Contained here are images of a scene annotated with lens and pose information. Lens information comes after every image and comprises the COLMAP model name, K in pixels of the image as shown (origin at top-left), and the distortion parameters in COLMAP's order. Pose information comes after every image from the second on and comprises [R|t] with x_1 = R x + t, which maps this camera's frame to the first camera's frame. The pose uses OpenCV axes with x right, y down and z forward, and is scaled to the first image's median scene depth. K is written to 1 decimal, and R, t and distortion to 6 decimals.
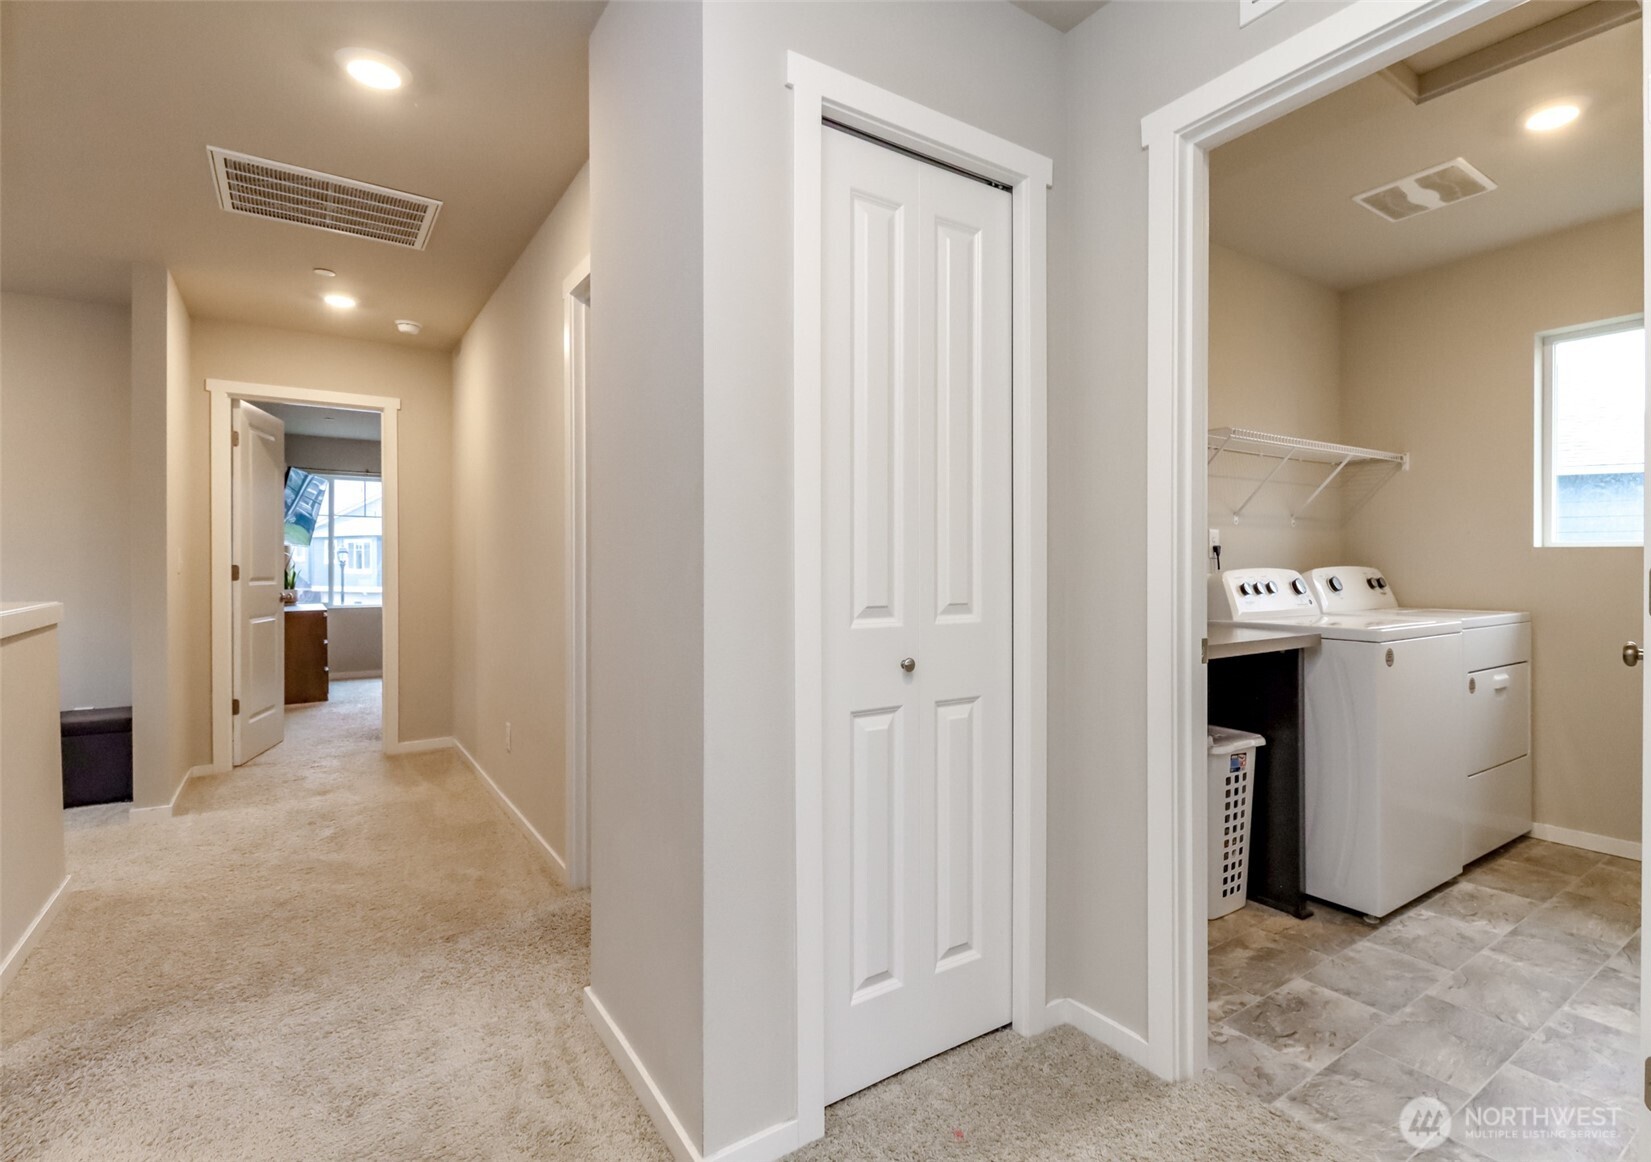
lens RADIAL K [[809.5, 0, 839.9], [0, 809.5, 588.0], [0, 0, 1]] dist [-0.013481, 0.000320]
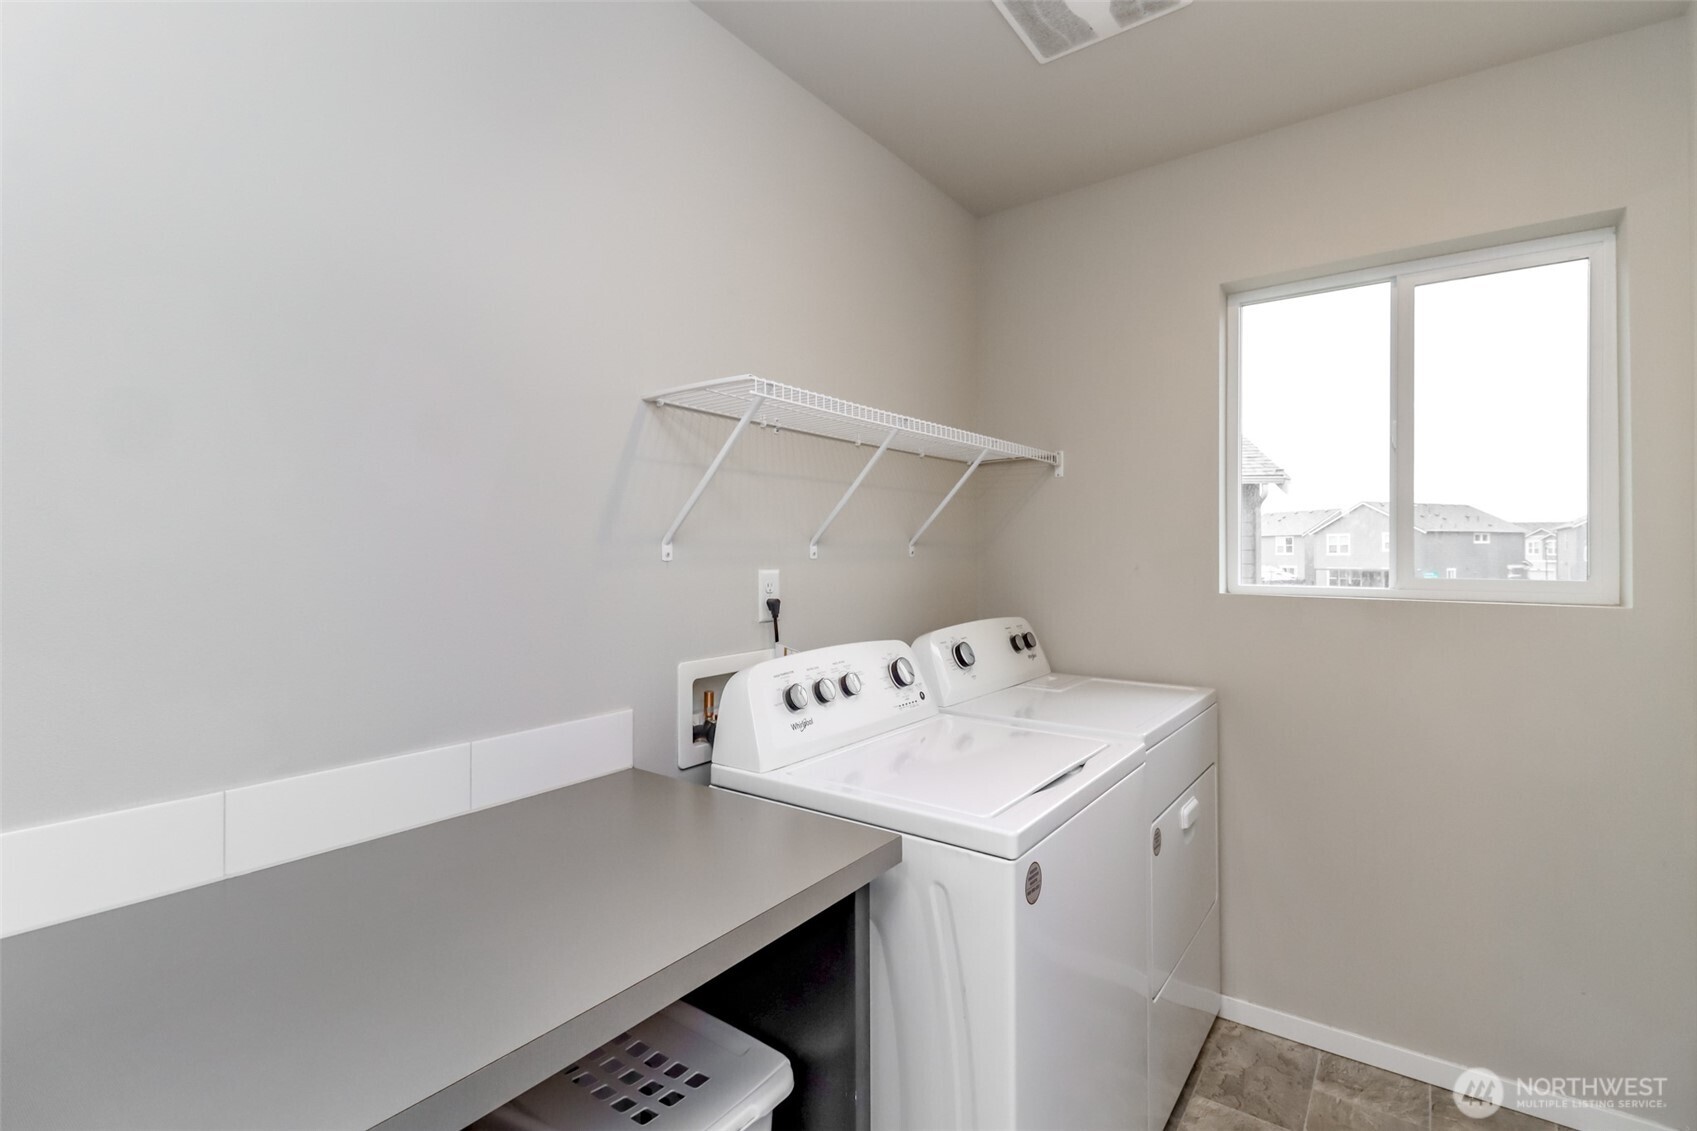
lens RADIAL K [[776.7, 0, 843.0], [0, 776.7, 554.4], [0, 0, 1]] dist [-0.001752, -0.000158]
pose [[0.941029, 0.005484, 0.338282, 0.328614], [-0.000955, 0.999908, -0.013553, -0.076032], [-0.338325, 0.012430, 0.940947, 0.472441]]
